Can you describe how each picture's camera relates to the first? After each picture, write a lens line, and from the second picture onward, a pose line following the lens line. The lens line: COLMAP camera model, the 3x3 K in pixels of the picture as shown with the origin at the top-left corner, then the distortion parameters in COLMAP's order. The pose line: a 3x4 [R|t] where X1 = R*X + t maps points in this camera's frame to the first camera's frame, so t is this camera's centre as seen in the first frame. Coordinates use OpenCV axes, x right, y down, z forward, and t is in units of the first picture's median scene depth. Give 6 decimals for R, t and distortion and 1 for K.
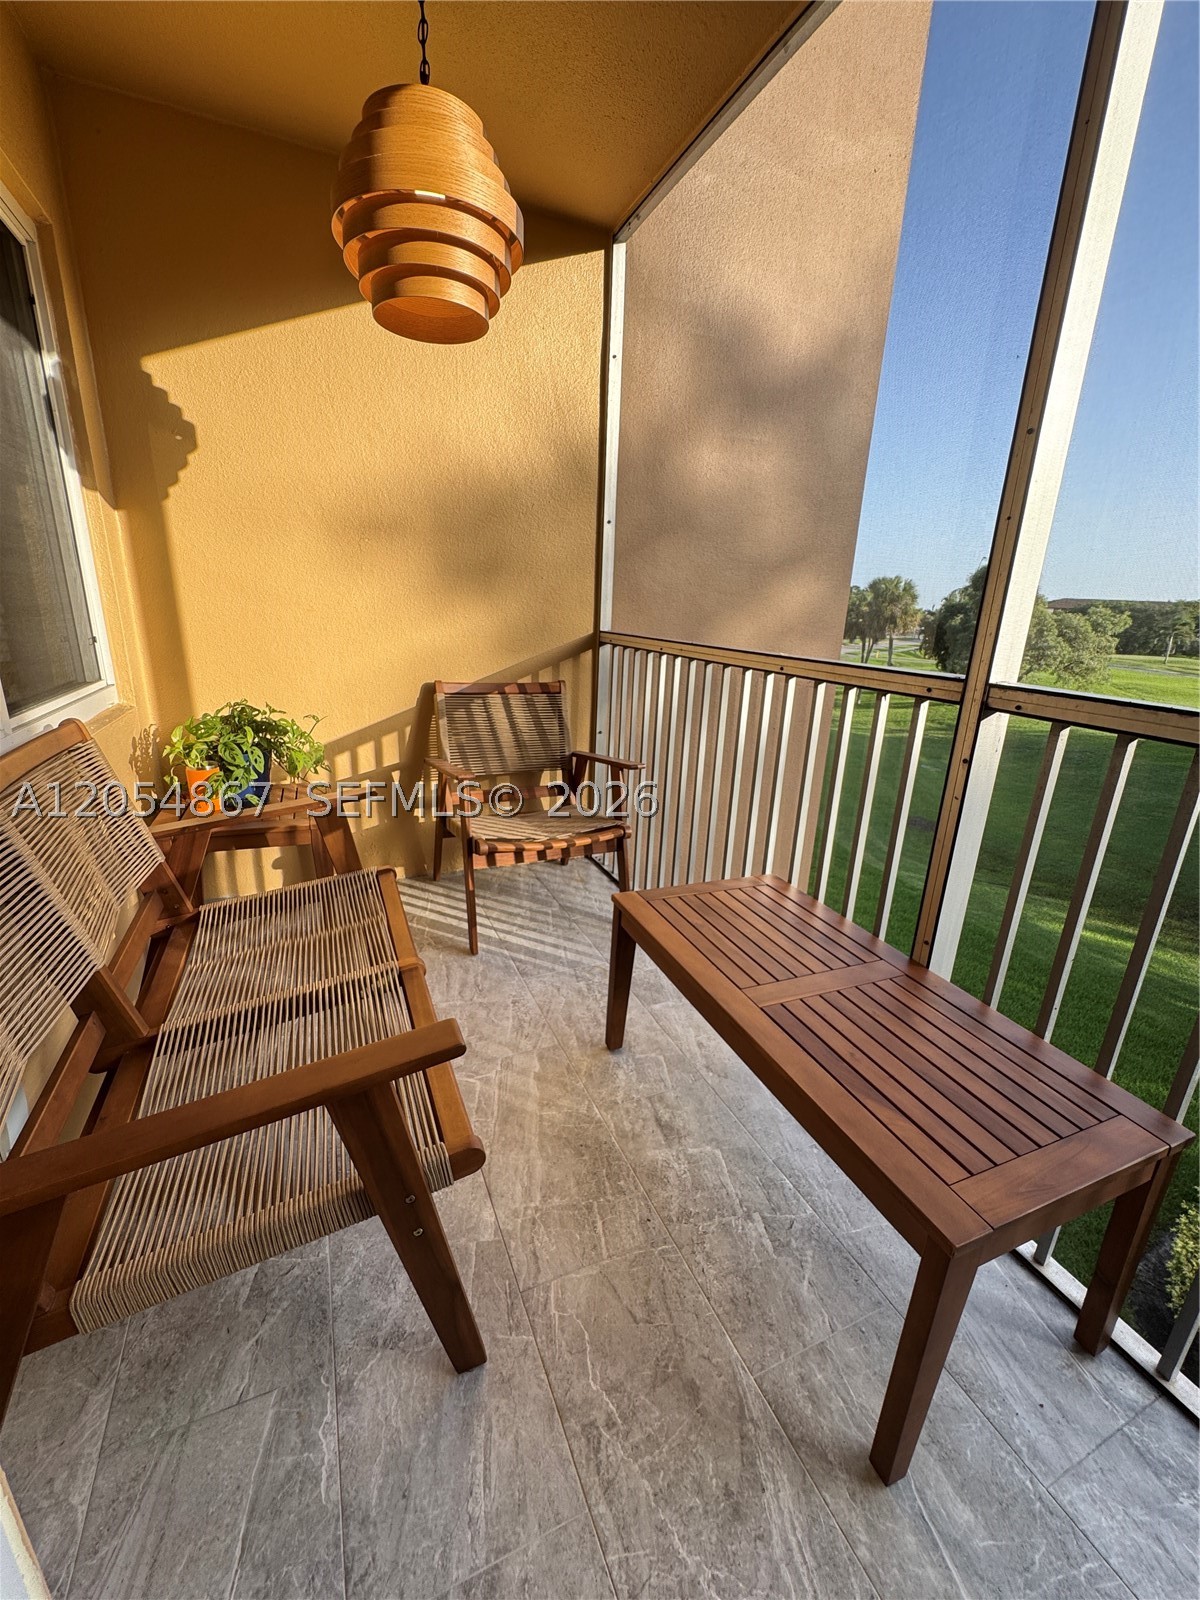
lens RADIAL K [[637.8, 0, 597.1], [0, 637.8, 797.9], [0, 0, 1]] dist [-0.002742, 0.000486]
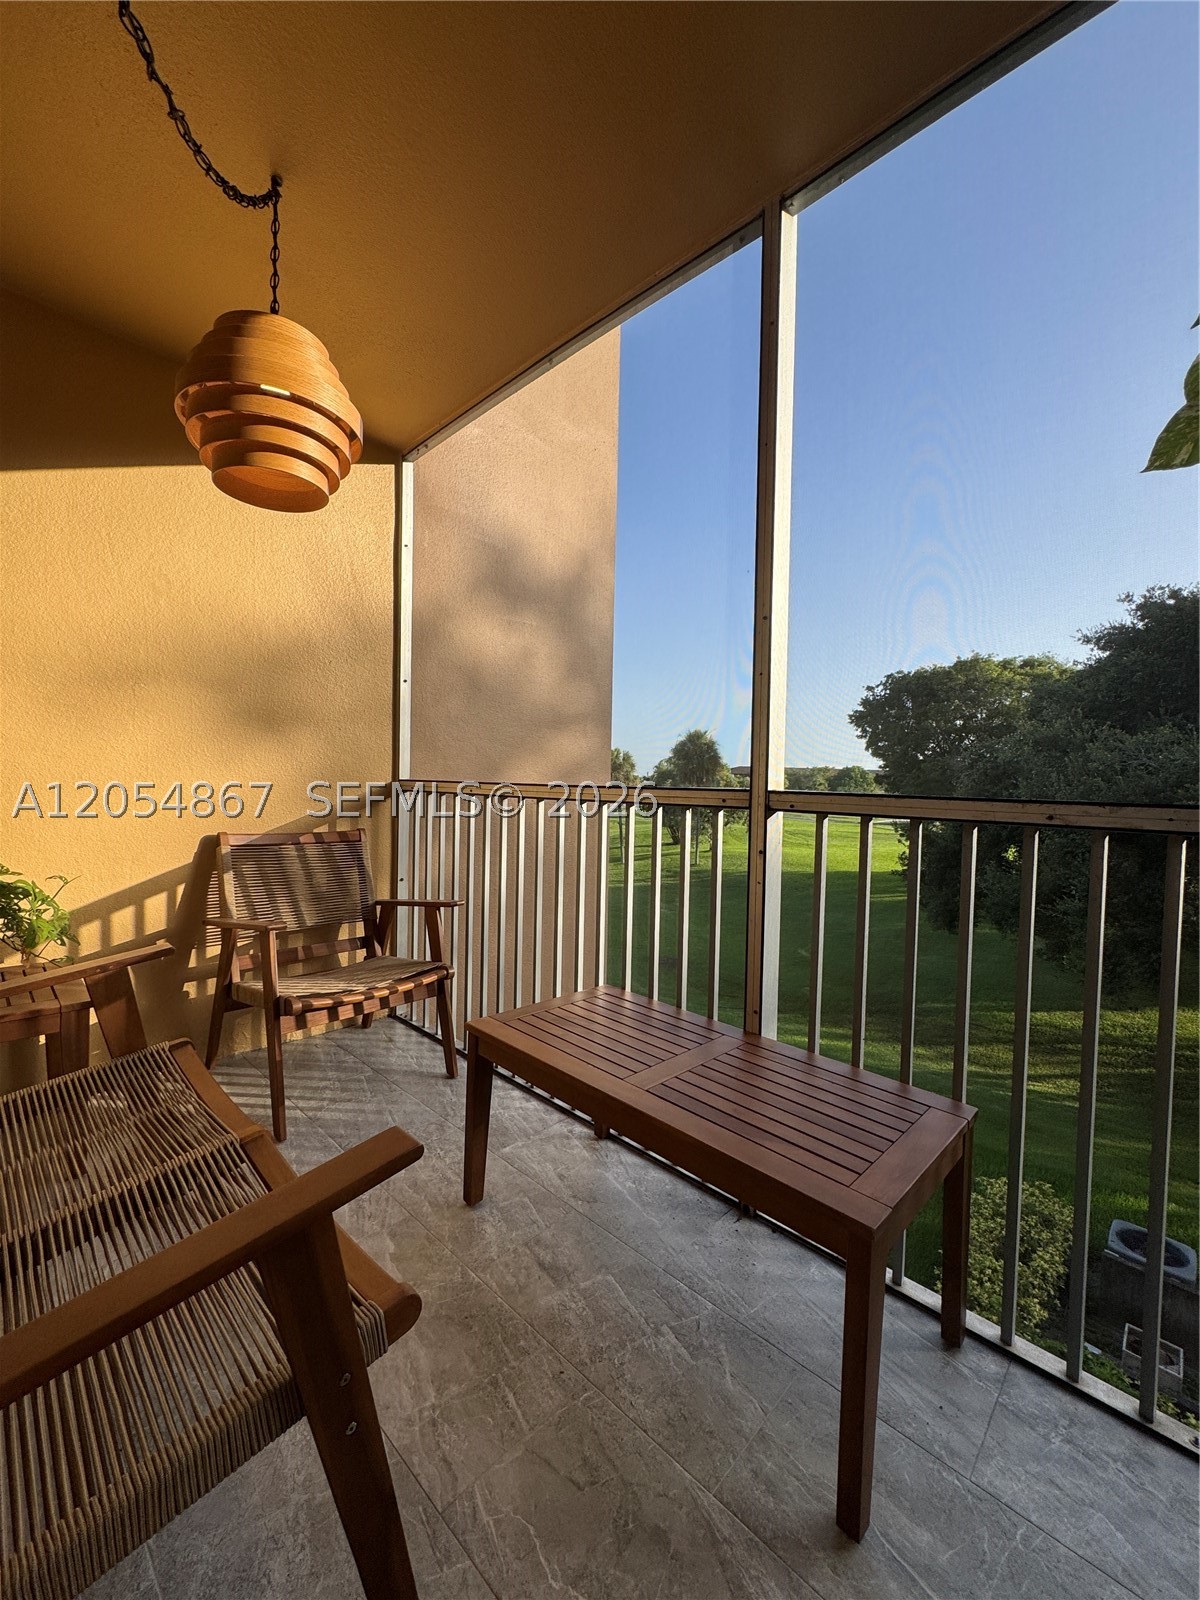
lens RADIAL K [[633.0, 0, 596.6], [0, 633.0, 798.4], [0, 0, 1]] dist [-0.001049, 0.000037]
pose [[0.925170, -0.026290, 0.378640, -0.145120], [0.121550, 0.965582, -0.229952, 0.065409], [-0.359563, 0.258768, 0.896523, -0.027508]]
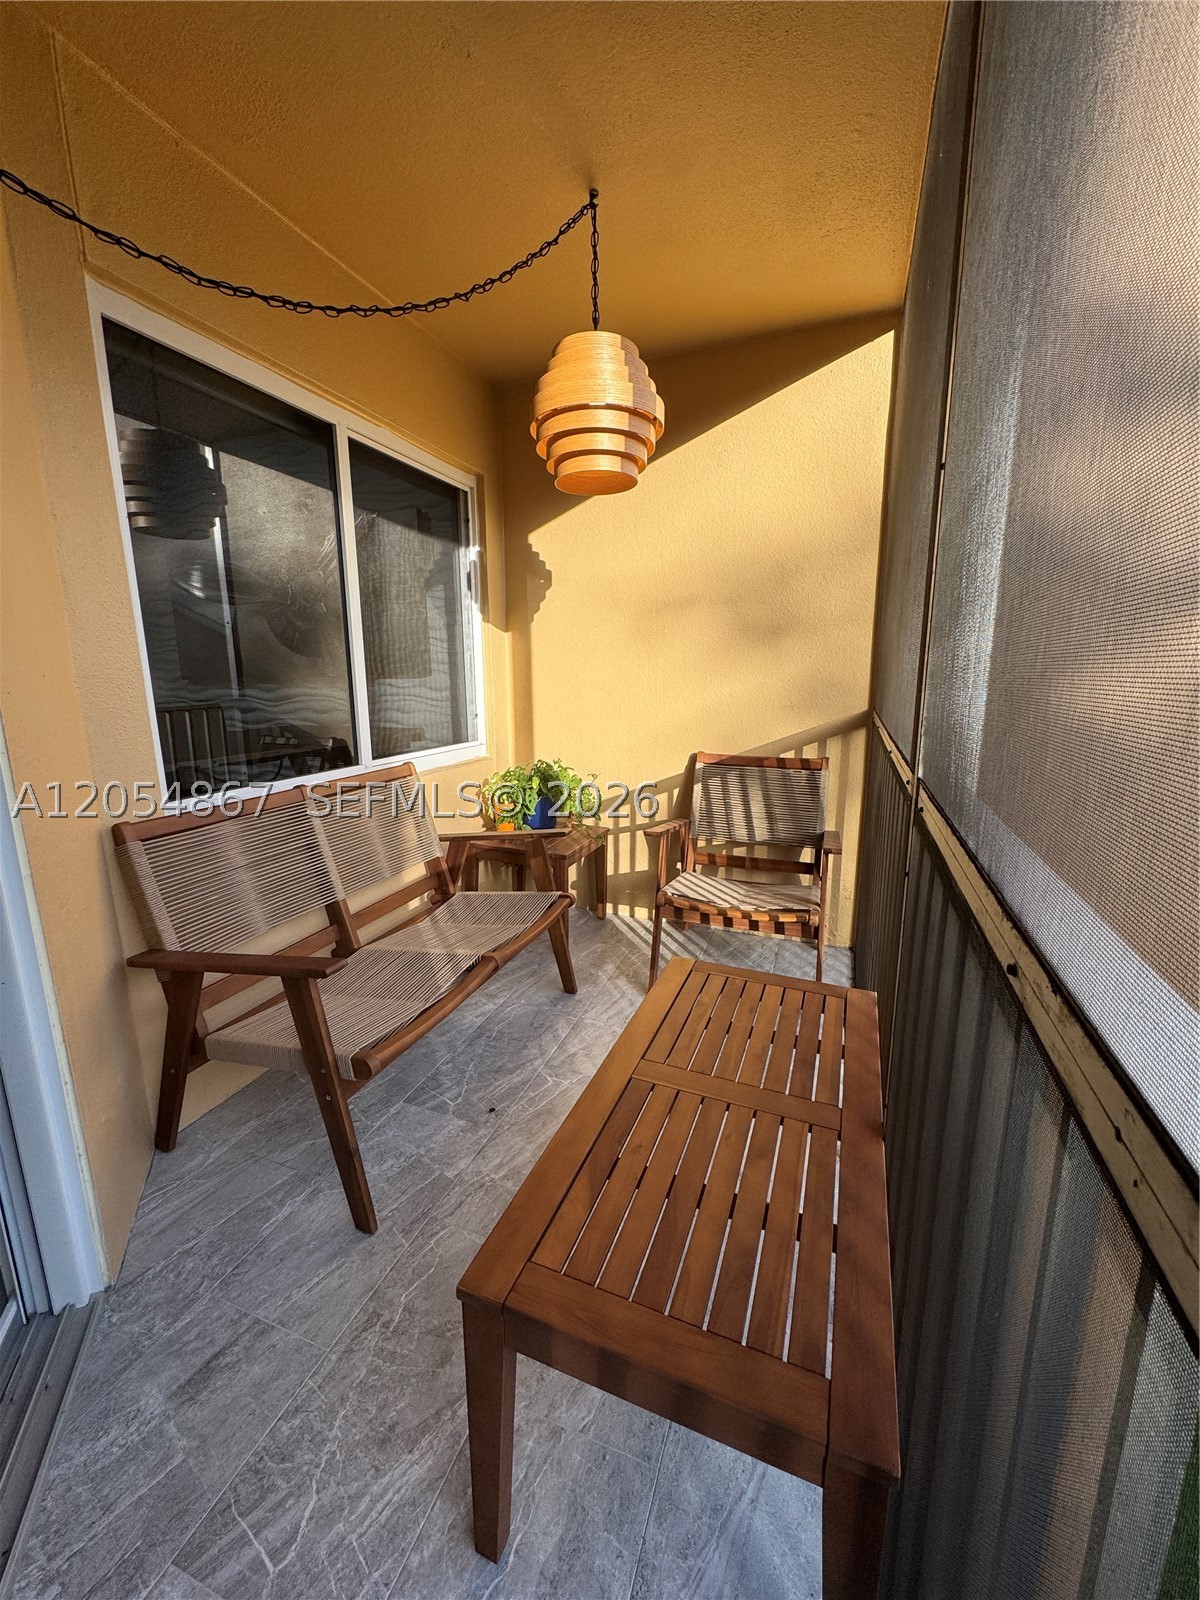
lens RADIAL K [[640.9, 0, 601.8], [0, 640.9, 797.4], [0, 0, 1]] dist [-0.001116, 0.000144]
pose [[0.711643, 0.092982, -0.696361, 0.641575], [-0.170626, 0.984400, -0.042928, -0.038966], [0.681506, 0.149366, 0.716407, 0.128554]]
